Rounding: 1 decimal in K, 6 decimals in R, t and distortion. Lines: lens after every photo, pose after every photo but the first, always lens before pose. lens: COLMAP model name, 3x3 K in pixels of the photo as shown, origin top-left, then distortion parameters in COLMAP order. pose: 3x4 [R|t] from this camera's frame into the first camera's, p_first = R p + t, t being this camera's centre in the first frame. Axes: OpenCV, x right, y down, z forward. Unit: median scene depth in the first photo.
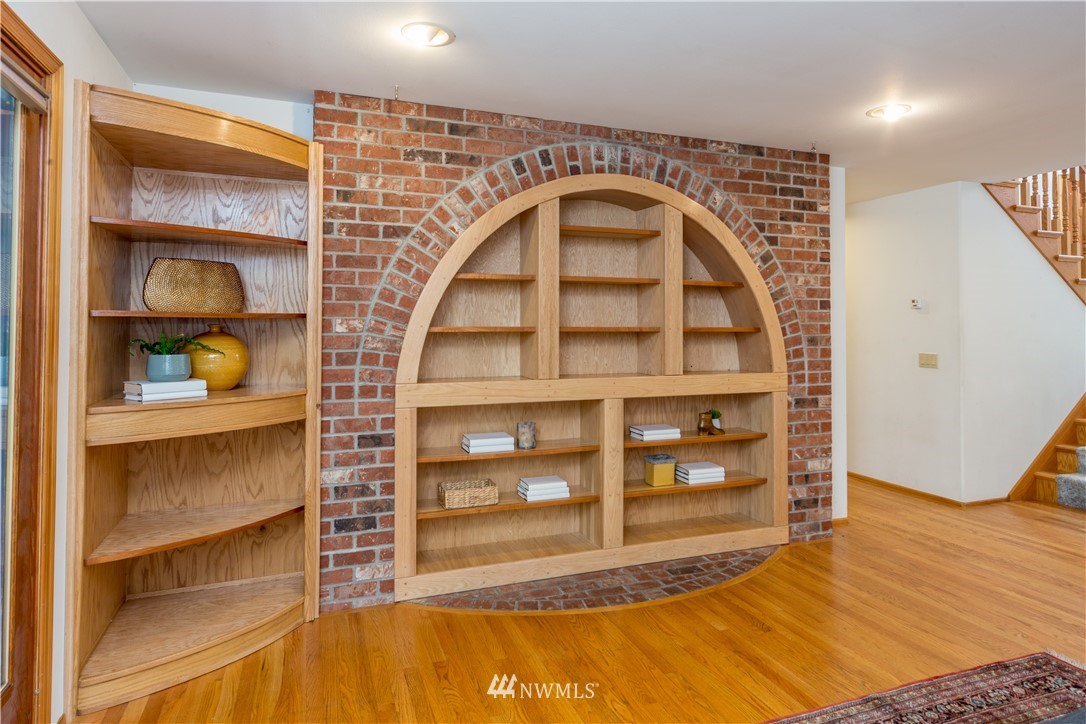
lens RADIAL K [[613.6, 0, 567.9], [0, 613.6, 318.2], [0, 0, 1]] dist [0.003974, 0.001955]
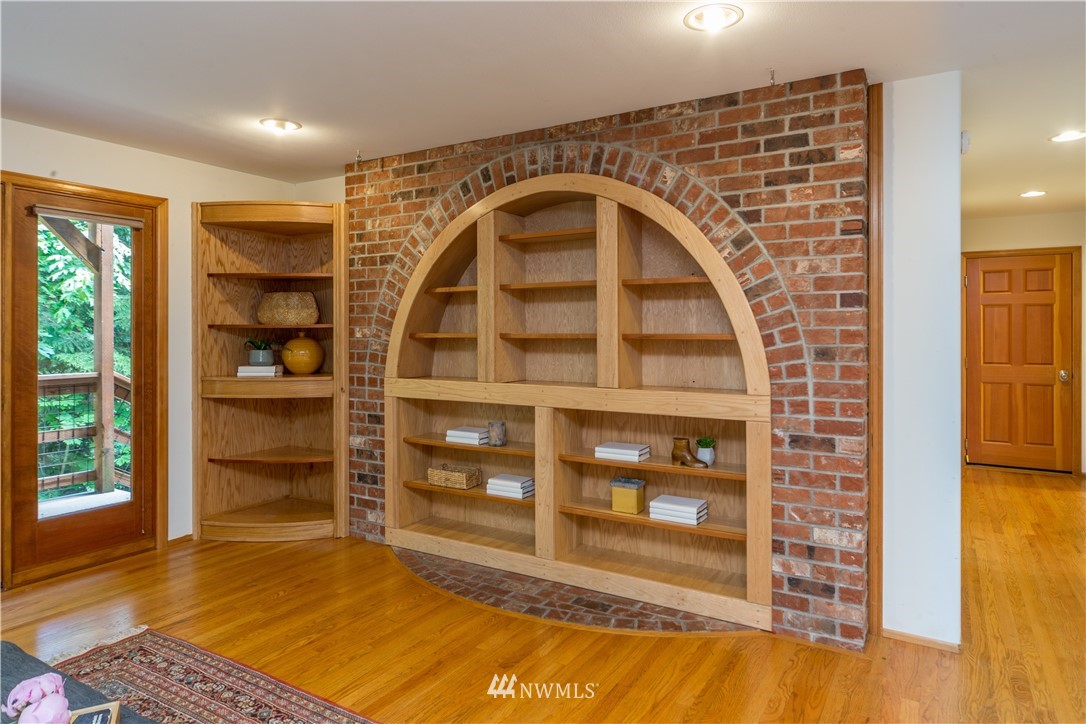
lens RADIAL K [[651.4, 0, 579.1], [0, 651.4, 340.0], [0, 0, 1]] dist [0.002435, -0.003869]
pose [[0.638098, 0.006623, -0.769926, 0.910944], [0.009681, 0.999815, 0.016624, 0.007833], [0.769894, -0.018062, 0.637916, 0.384883]]
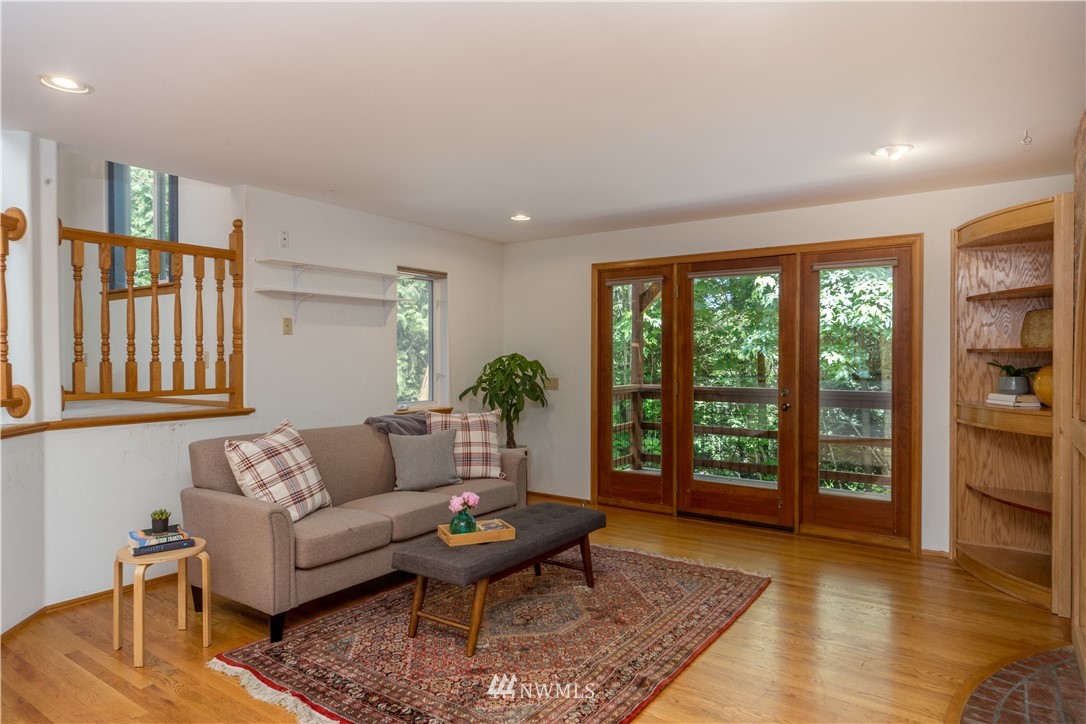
lens RADIAL K [[651.4, 0, 540.1], [0, 651.4, 366.9], [0, 0, 1]] dist [0.002435, -0.003869]
pose [[-0.834314, -0.002334, -0.551285, 0.858187], [-0.000653, 0.999995, -0.003245, 0.031102], [0.551289, -0.002348, -0.834311, 1.216363]]
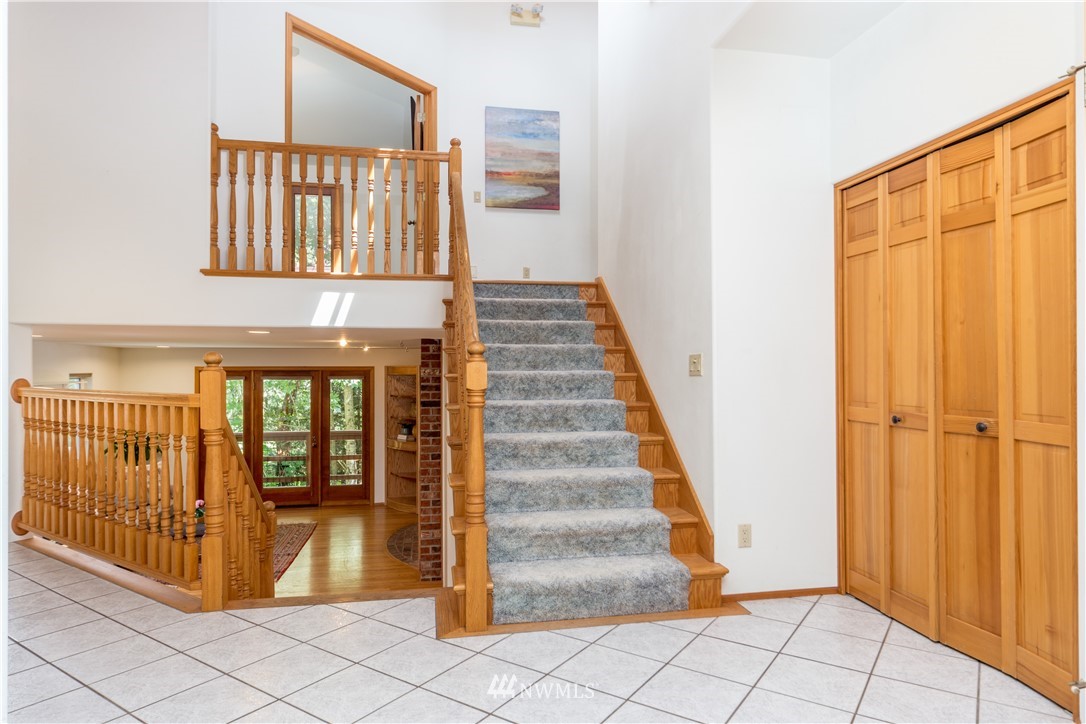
lens RADIAL K [[651.4, 0, 551.8], [0, 651.4, 359.7], [0, 0, 1]] dist [0.002435, -0.003869]
pose [[-0.181722, -0.019823, -0.983150, 2.298656], [0.012725, 0.999666, -0.022507, -0.188666], [0.983268, -0.016600, -0.181409, 1.899973]]
